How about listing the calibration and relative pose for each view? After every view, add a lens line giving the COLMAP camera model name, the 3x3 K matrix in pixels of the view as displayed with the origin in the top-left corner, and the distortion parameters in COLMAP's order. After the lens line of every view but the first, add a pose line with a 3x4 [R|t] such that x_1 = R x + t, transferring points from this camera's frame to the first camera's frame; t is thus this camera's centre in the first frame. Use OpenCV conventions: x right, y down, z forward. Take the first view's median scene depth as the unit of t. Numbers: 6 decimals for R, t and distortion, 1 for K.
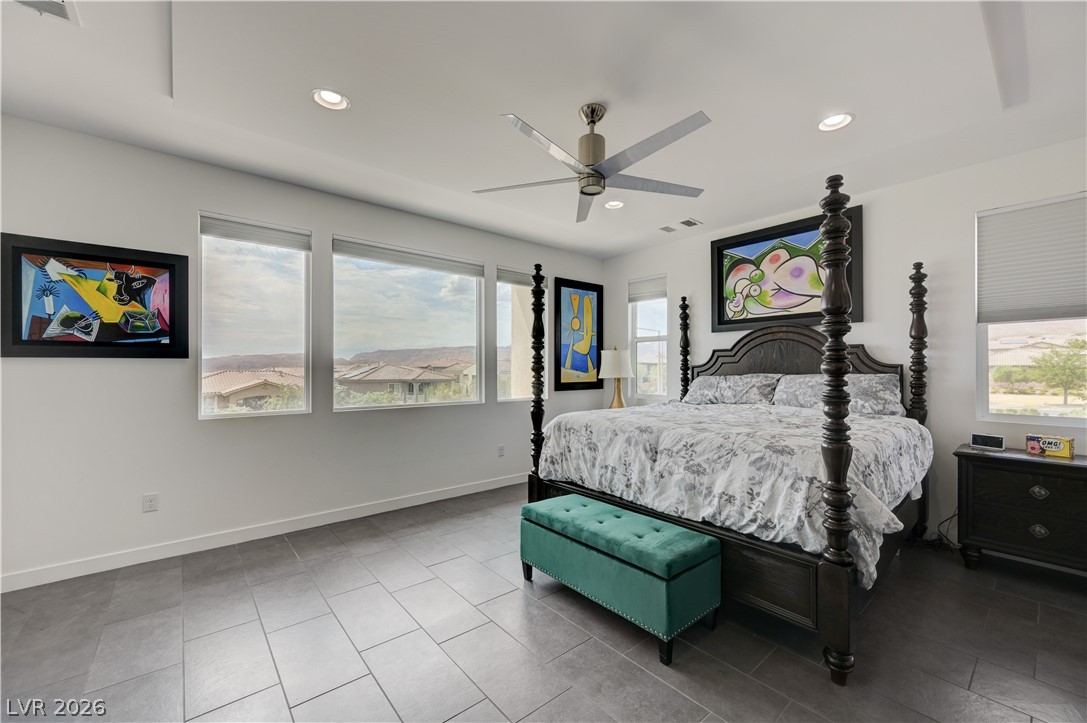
lens RADIAL K [[434.7, 0, 543.5], [0, 434.7, 361.5], [0, 0, 1]] dist [-0.000199, -0.000215]
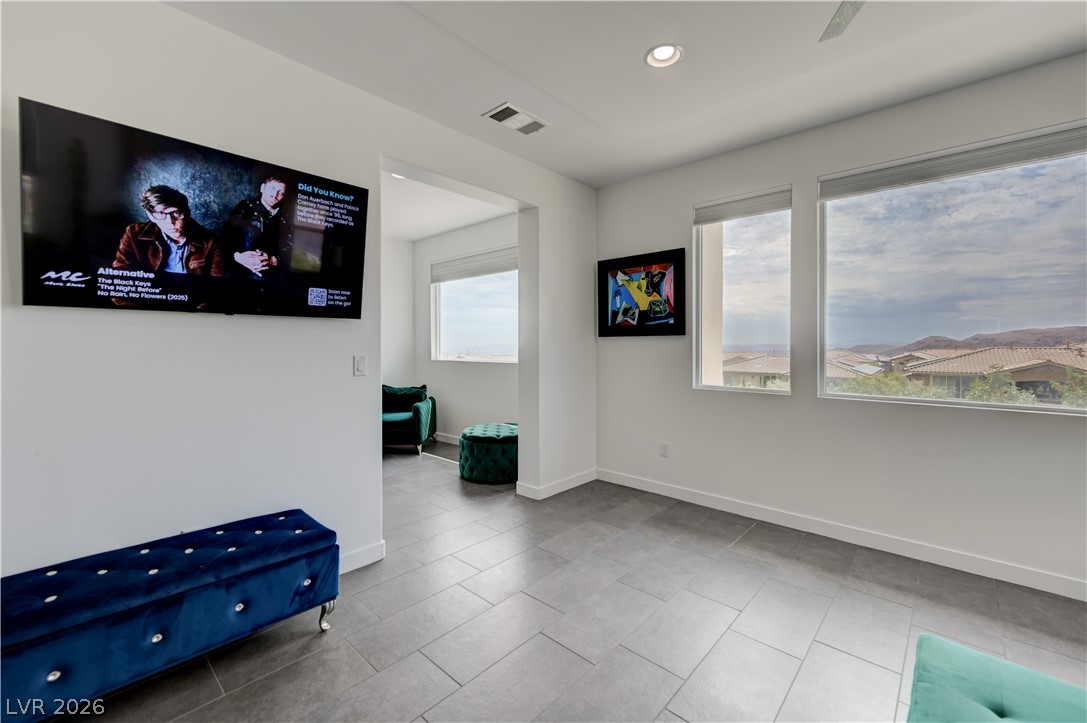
lens RADIAL K [[447.8, 0, 545.3], [0, 447.8, 348.6], [0, 0, 1]] dist [0.000538, -0.000017]
pose [[0.130425, 0.010327, -0.991404, 0.352114], [0.013881, 0.999829, 0.012240, 0.009430], [0.991361, -0.015358, 0.130260, 0.500018]]
